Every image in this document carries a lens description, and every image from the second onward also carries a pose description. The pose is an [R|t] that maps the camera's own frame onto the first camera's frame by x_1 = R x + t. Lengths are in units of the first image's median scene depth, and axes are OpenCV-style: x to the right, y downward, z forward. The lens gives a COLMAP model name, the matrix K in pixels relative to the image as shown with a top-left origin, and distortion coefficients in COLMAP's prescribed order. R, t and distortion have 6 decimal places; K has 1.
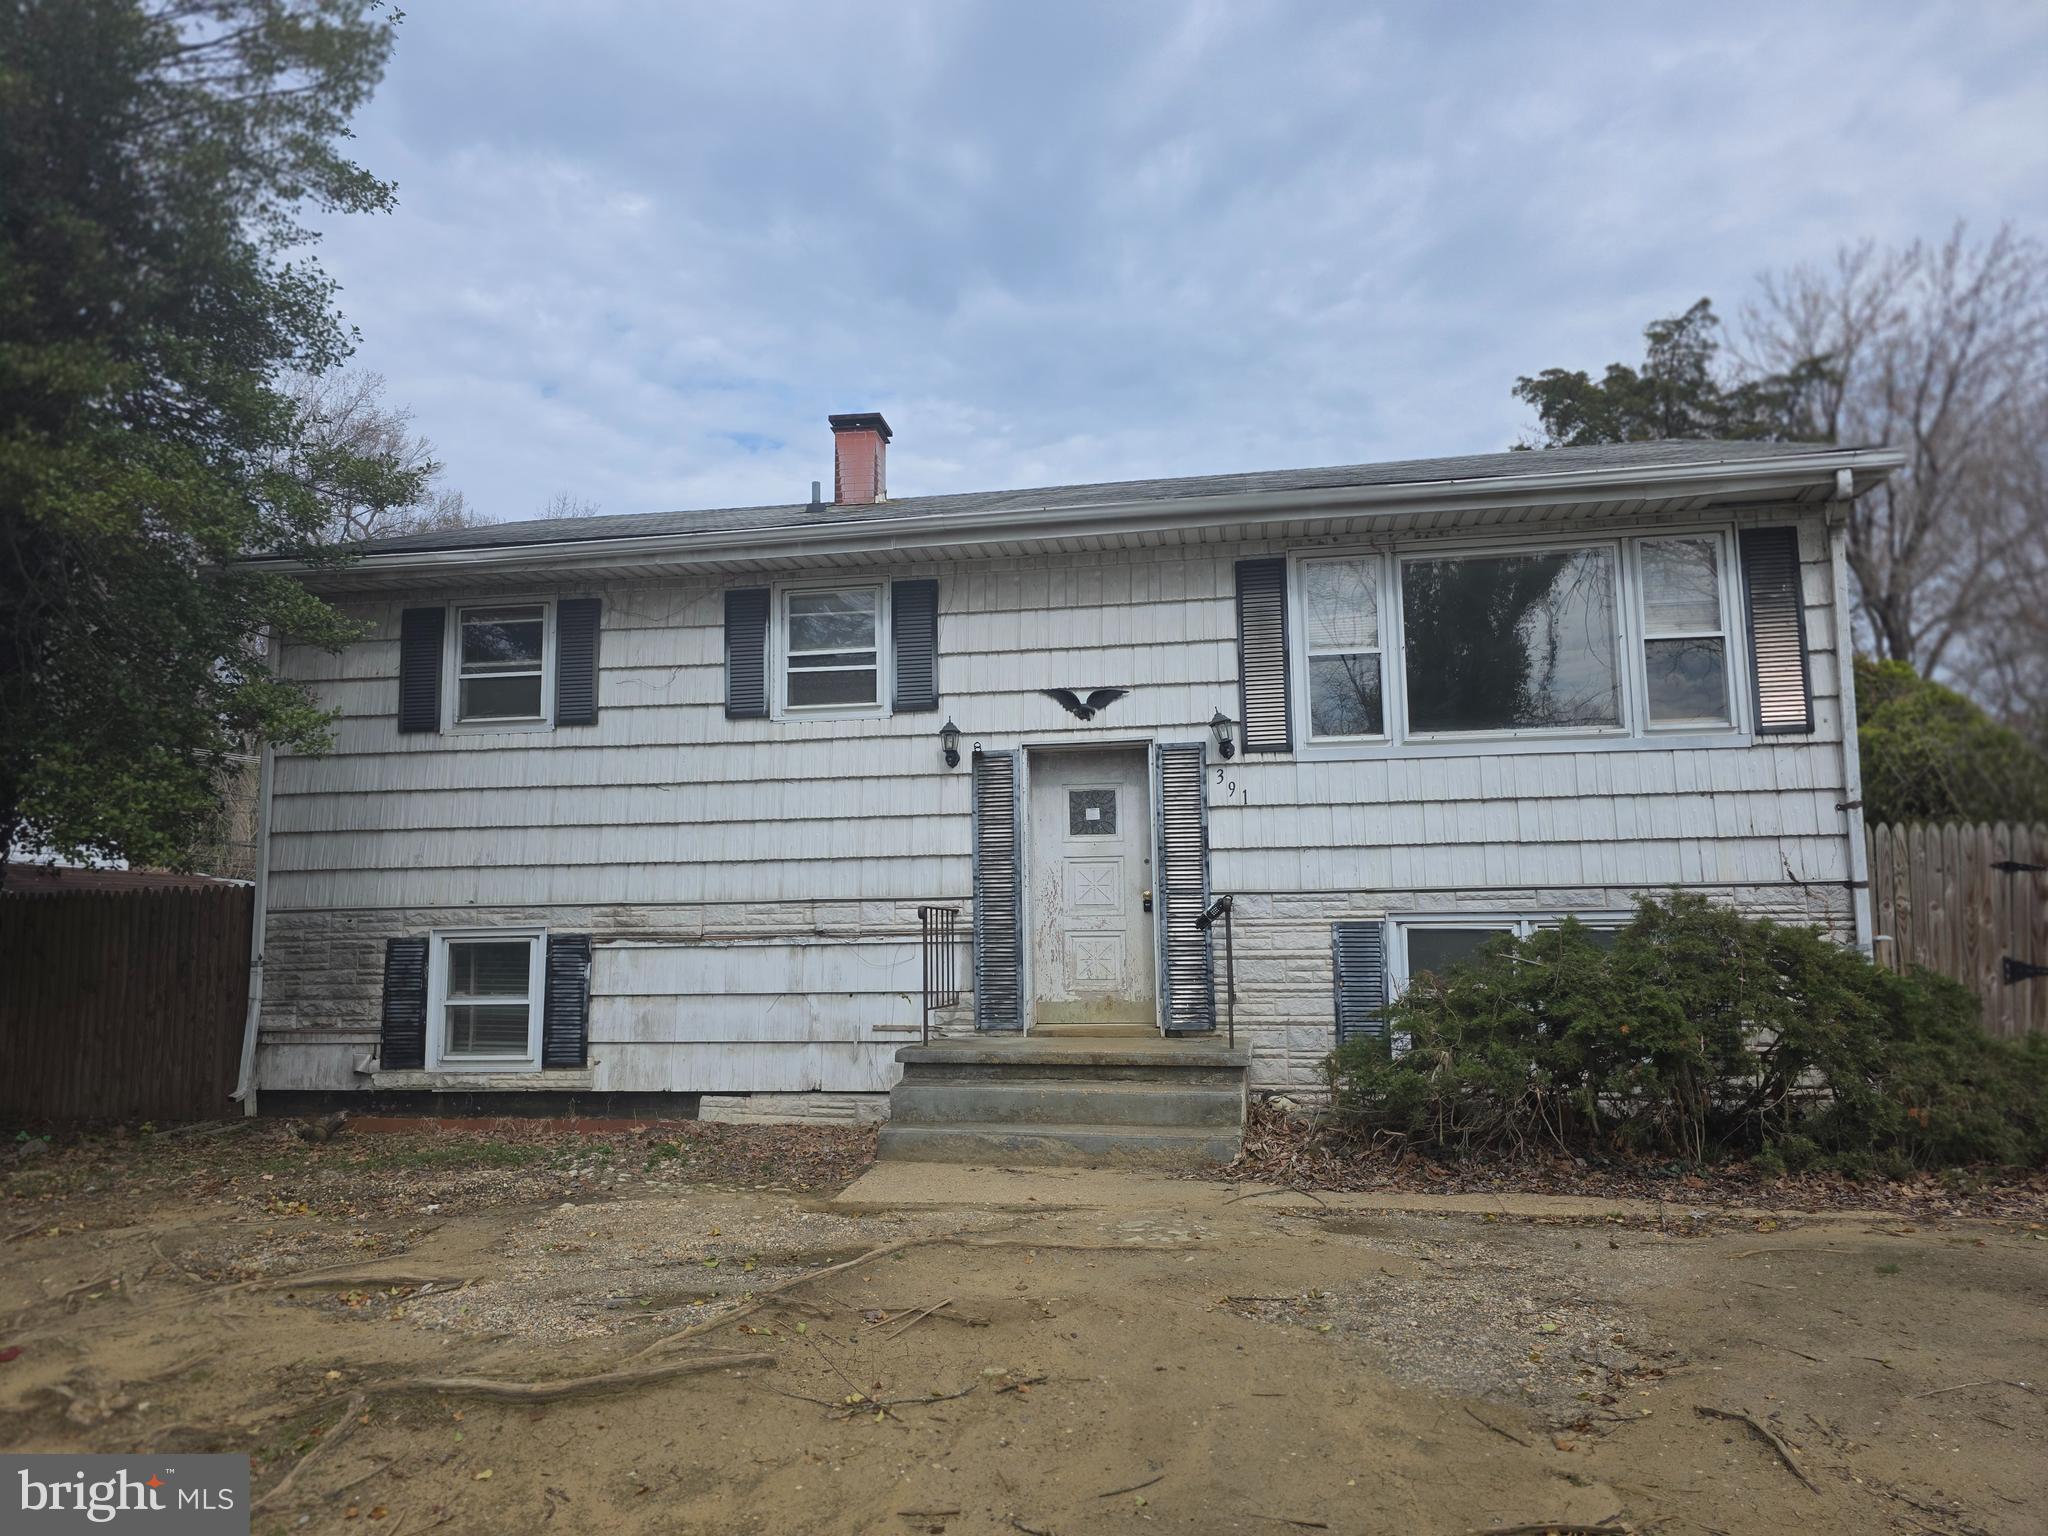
lens RADIAL K [[1362.0, 0, 1007.7], [0, 1362.0, 767.4], [0, 0, 1]] dist [0.055114, -0.055130]
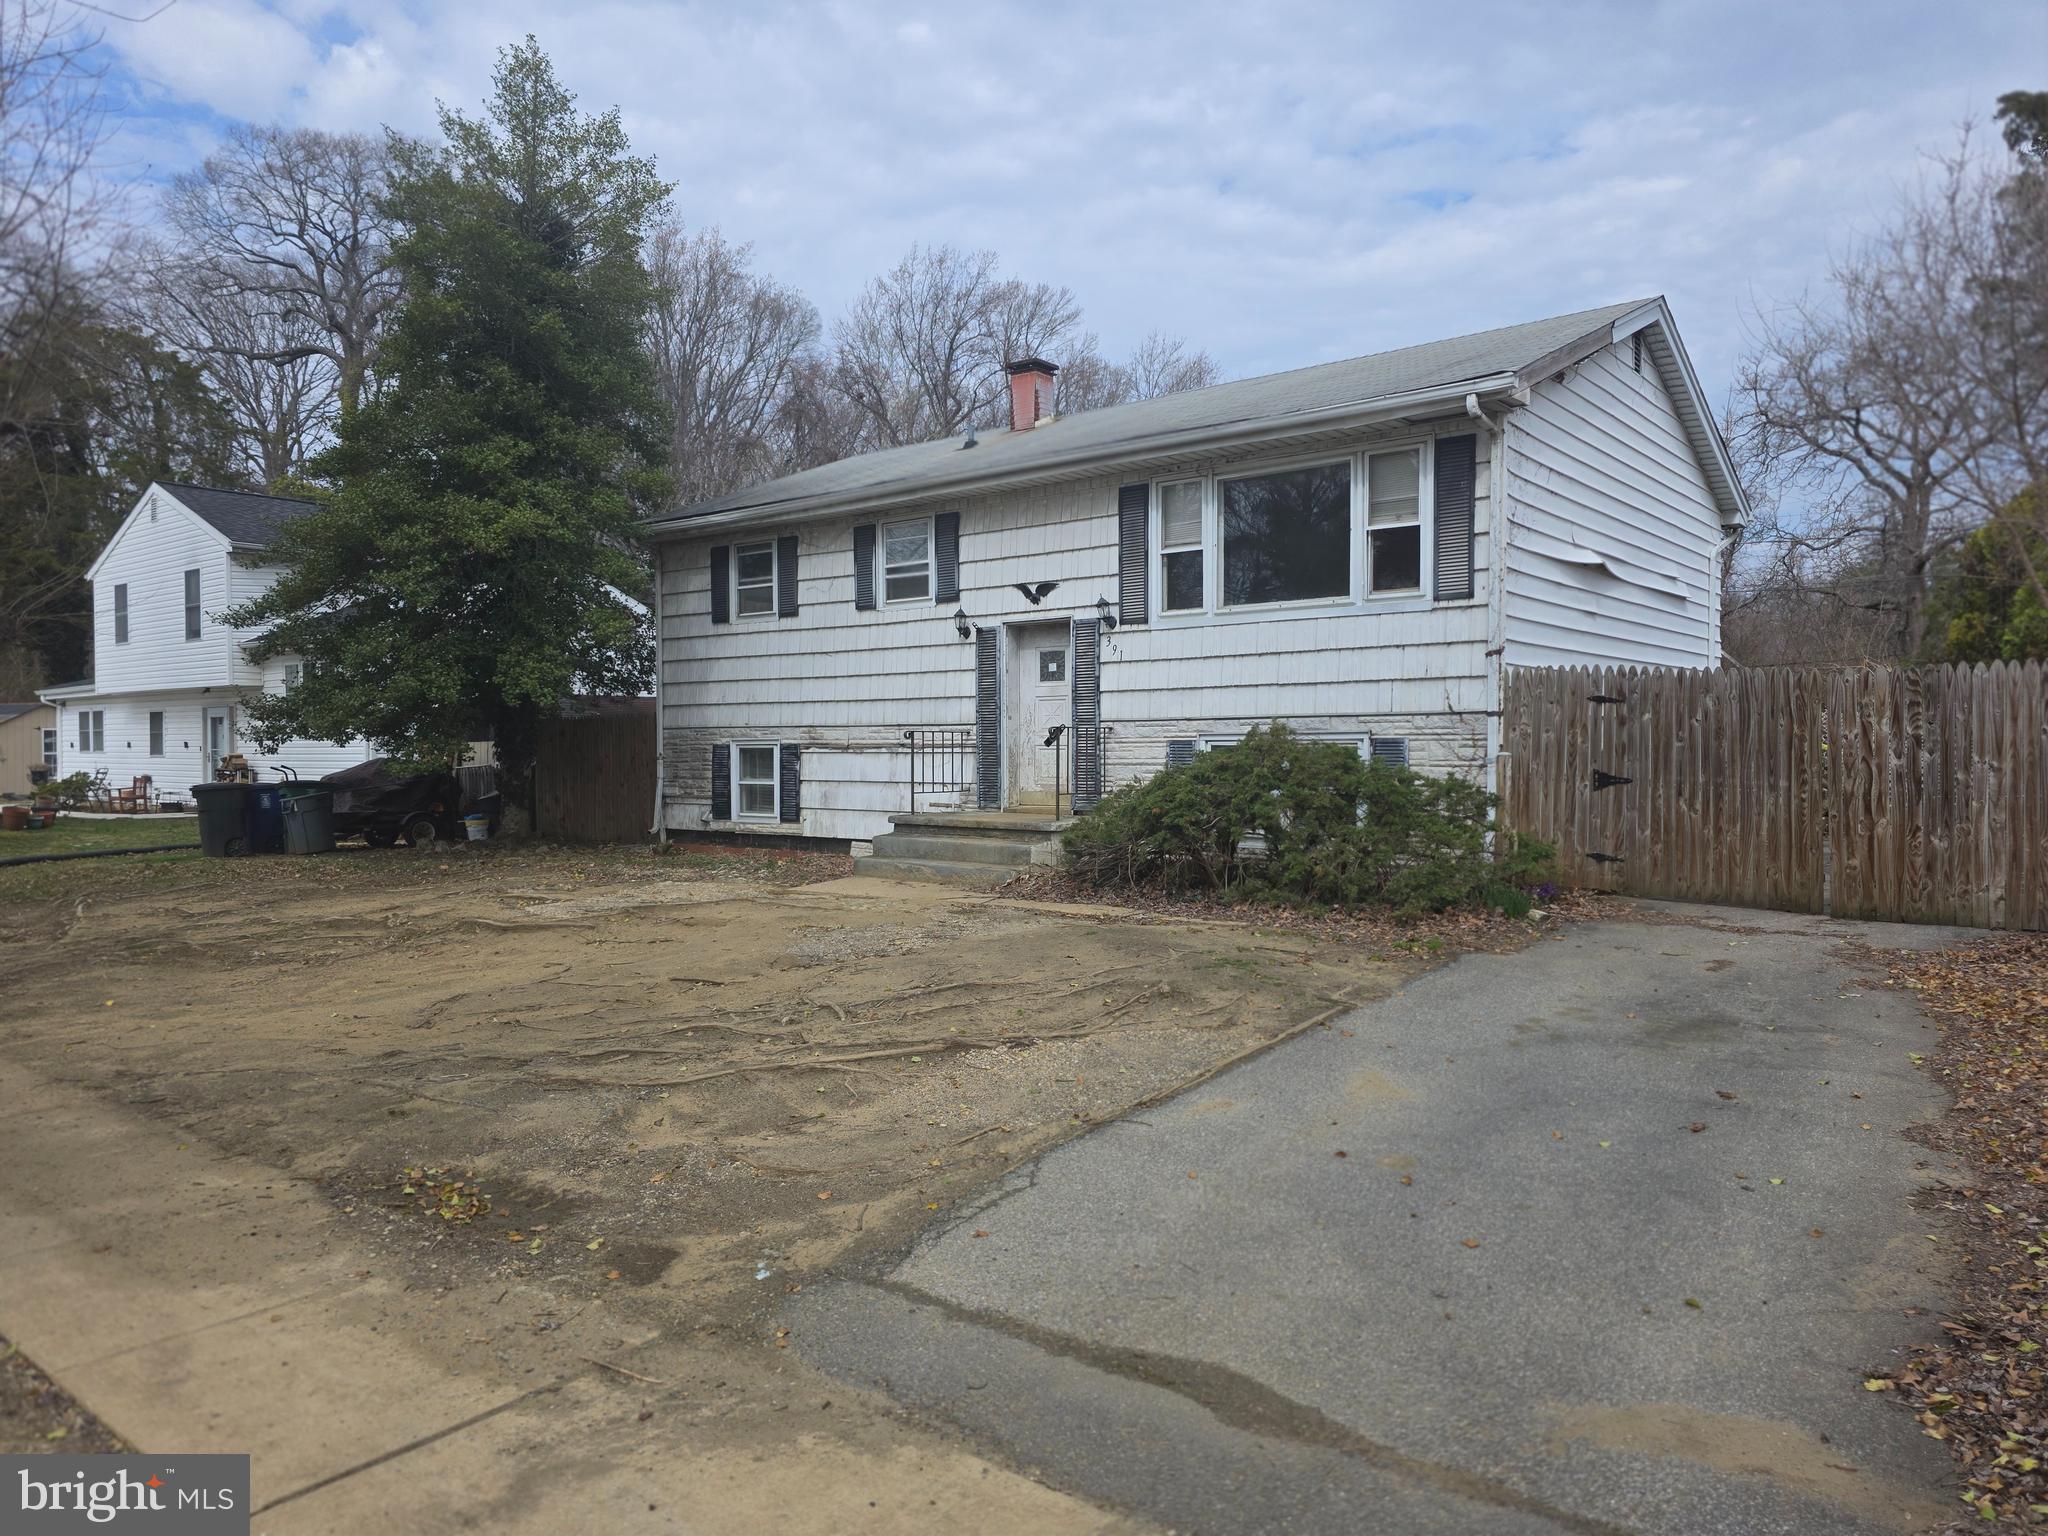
lens RADIAL K [[1362.0, 0, 1017.2], [0, 1362.0, 781.1], [0, 0, 1]] dist [0.055114, -0.055130]
pose [[0.876859, 0.018722, -0.480383, 0.740509], [0.059853, 0.987216, 0.147726, -0.063886], [0.477007, -0.158287, 0.864528, -0.319669]]
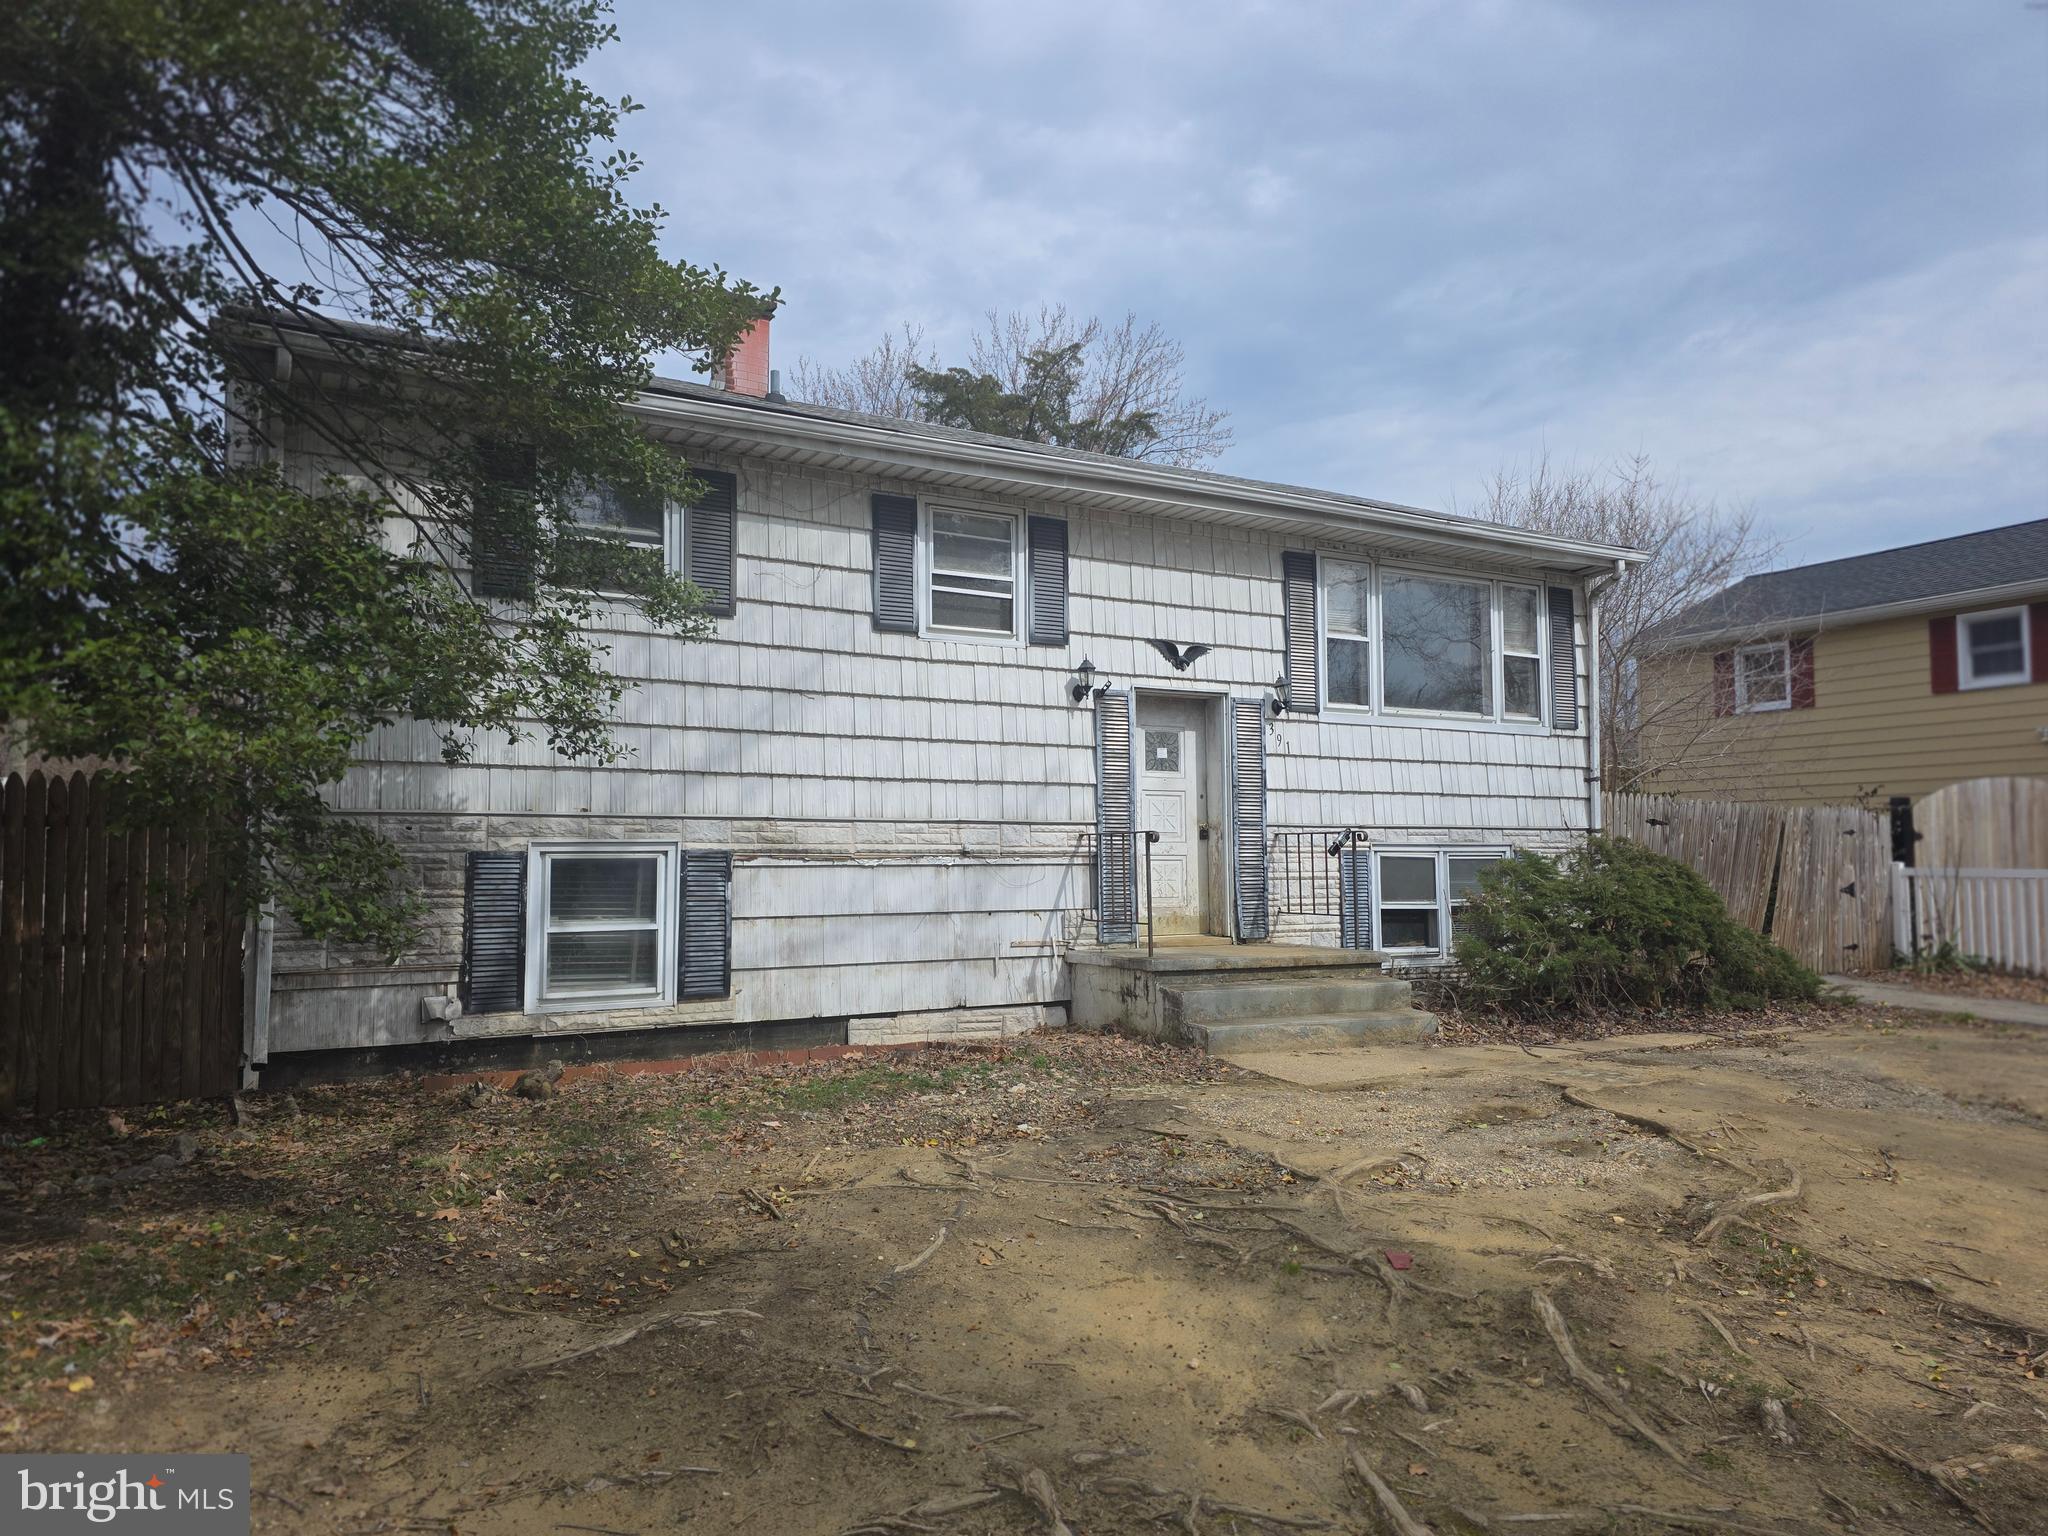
lens RADIAL K [[1336.2, 0, 1004.2], [0, 1336.2, 766.3], [0, 0, 1]] dist [0.032771, -0.002413]
pose [[0.778652, 0.053119, 0.625203, -0.732242], [-0.087928, 0.995816, 0.024902, 0.029424], [-0.621264, -0.074363, 0.780065, 0.210833]]
